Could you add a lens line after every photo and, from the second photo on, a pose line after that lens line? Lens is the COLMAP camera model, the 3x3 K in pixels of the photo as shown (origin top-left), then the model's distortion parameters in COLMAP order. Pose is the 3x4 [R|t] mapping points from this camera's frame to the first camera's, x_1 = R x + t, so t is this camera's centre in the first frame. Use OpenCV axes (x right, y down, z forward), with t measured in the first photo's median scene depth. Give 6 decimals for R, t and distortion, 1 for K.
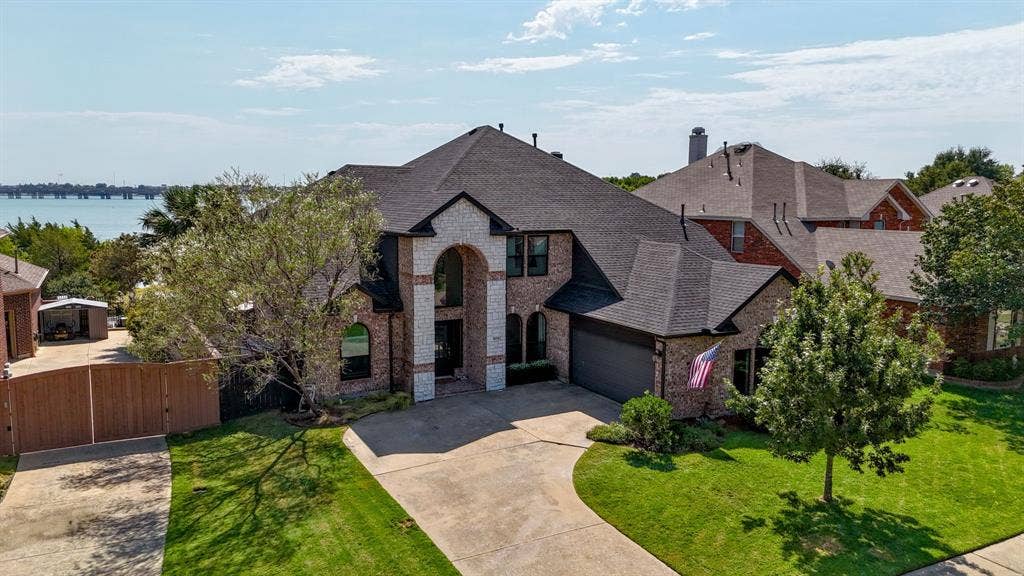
lens RADIAL K [[753.5, 0, 512.0], [0, 753.5, 288.0], [0, 0, 1]] dist [0.039037, -0.038012]
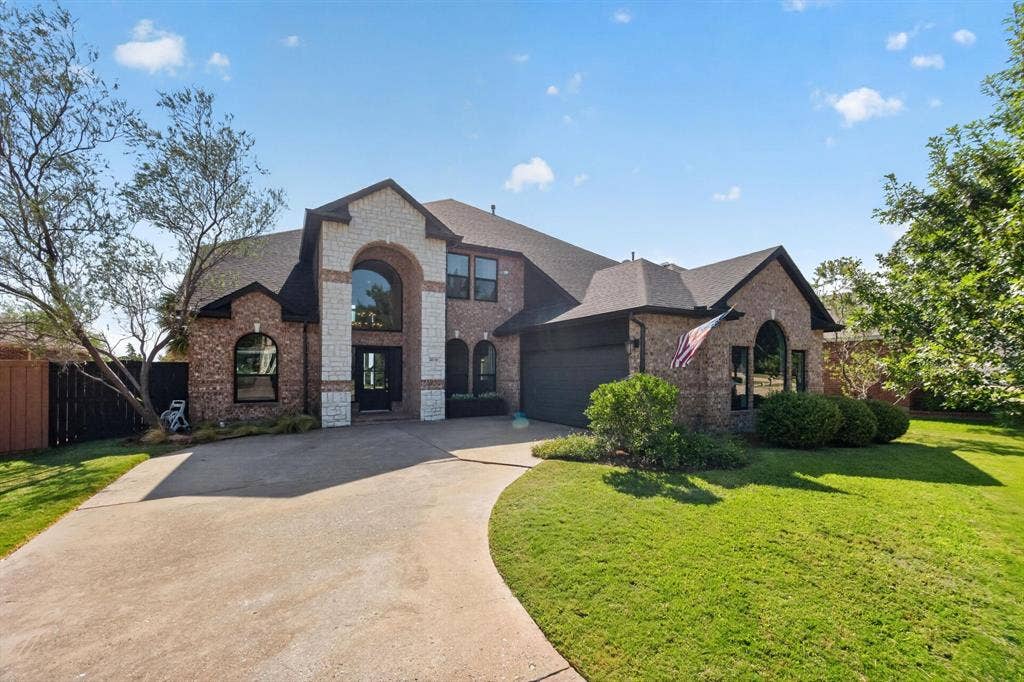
lens RADIAL K [[418.4, 0, 511.5], [0, 418.4, 375.7], [0, 0, 1]] dist [0.000174, -0.000087]
pose [[0.999981, -0.003156, 0.005305, 0.075478], [0.003769, 0.992795, -0.119762, 0.164468], [-0.004888, 0.119780, 0.992788, 0.609443]]
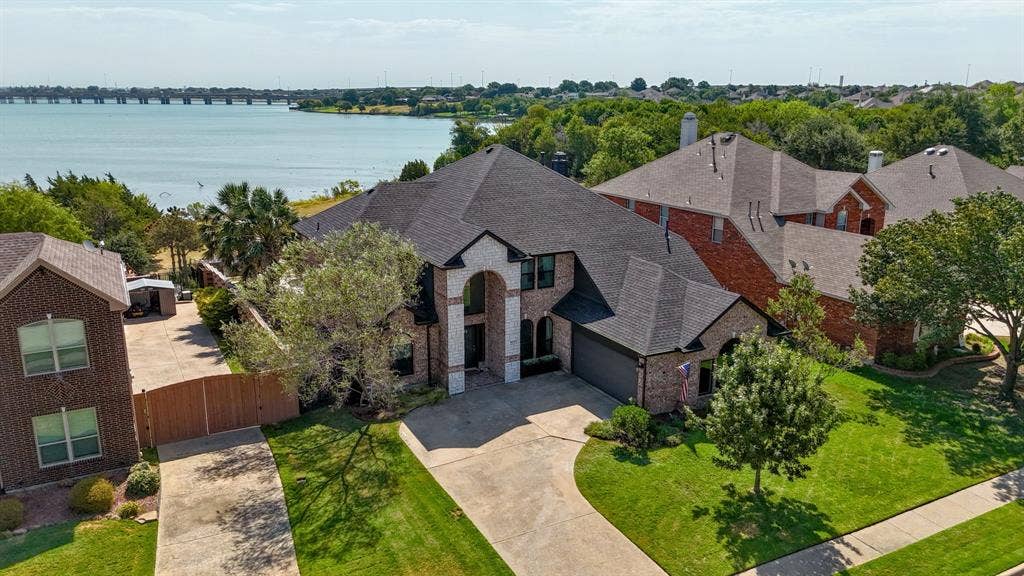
lens RADIAL K [[753.5, 0, 512.0], [0, 753.5, 288.0], [0, 0, 1]] dist [0.039037, -0.038012]
pose [[0.999996, -0.002438, -0.001197, -0.023685], [0.002571, 0.991738, 0.128252, -0.209126], [0.000875, -0.128255, 0.991741, -0.257503]]
